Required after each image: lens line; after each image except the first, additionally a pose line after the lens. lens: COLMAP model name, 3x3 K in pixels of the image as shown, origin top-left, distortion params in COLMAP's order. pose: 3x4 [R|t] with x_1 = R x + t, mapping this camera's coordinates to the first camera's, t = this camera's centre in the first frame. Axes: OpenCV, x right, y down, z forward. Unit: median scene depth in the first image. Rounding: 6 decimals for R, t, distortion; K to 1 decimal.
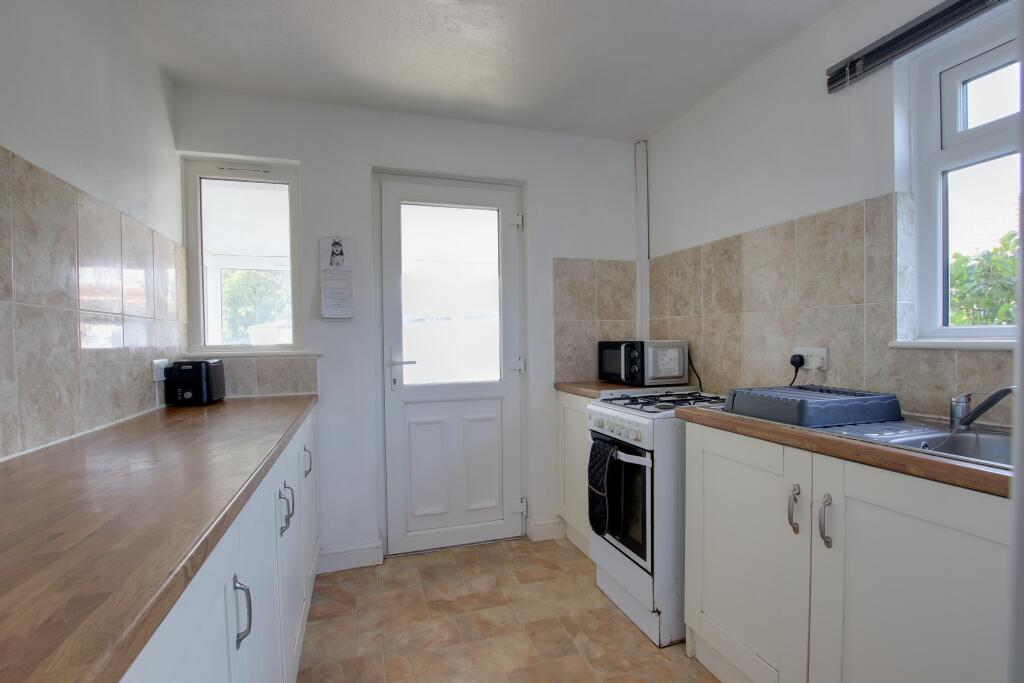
lens RADIAL K [[475.7, 0, 511.6], [0, 475.7, 342.9], [0, 0, 1]] dist [0.000570, 0.000123]
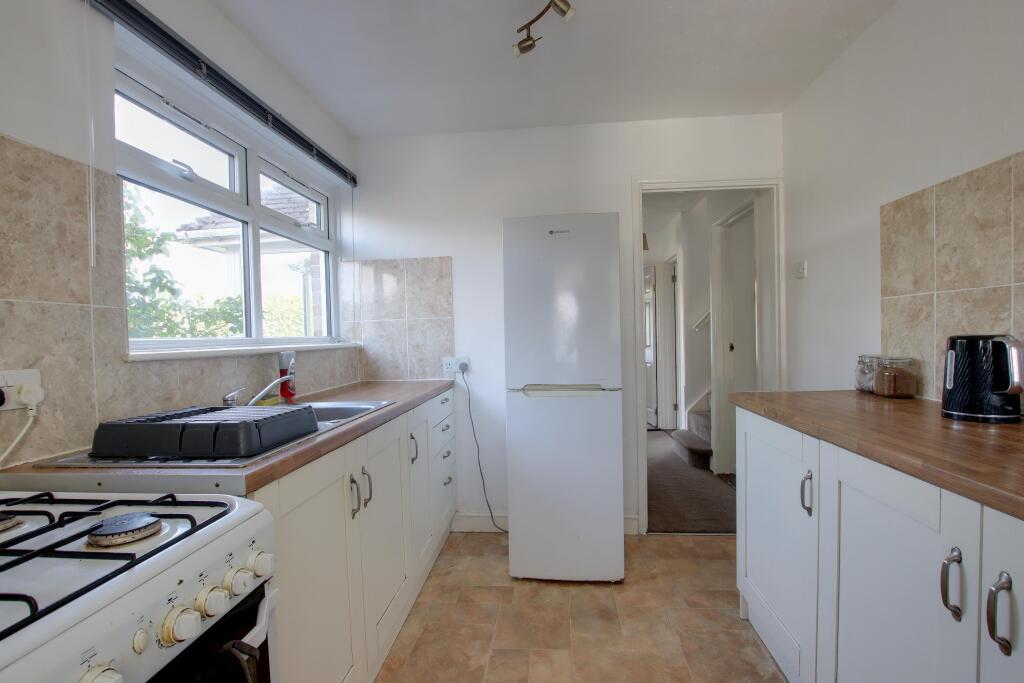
lens RADIAL K [[475.7, 0, 511.4], [0, 475.7, 342.8], [0, 0, 1]] dist [0.000570, 0.000123]
pose [[-0.918985, 0.034538, 0.392777, -0.144524], [0.044650, 0.998864, 0.016634, -0.006689], [-0.391757, 0.032823, -0.919483, 1.416237]]
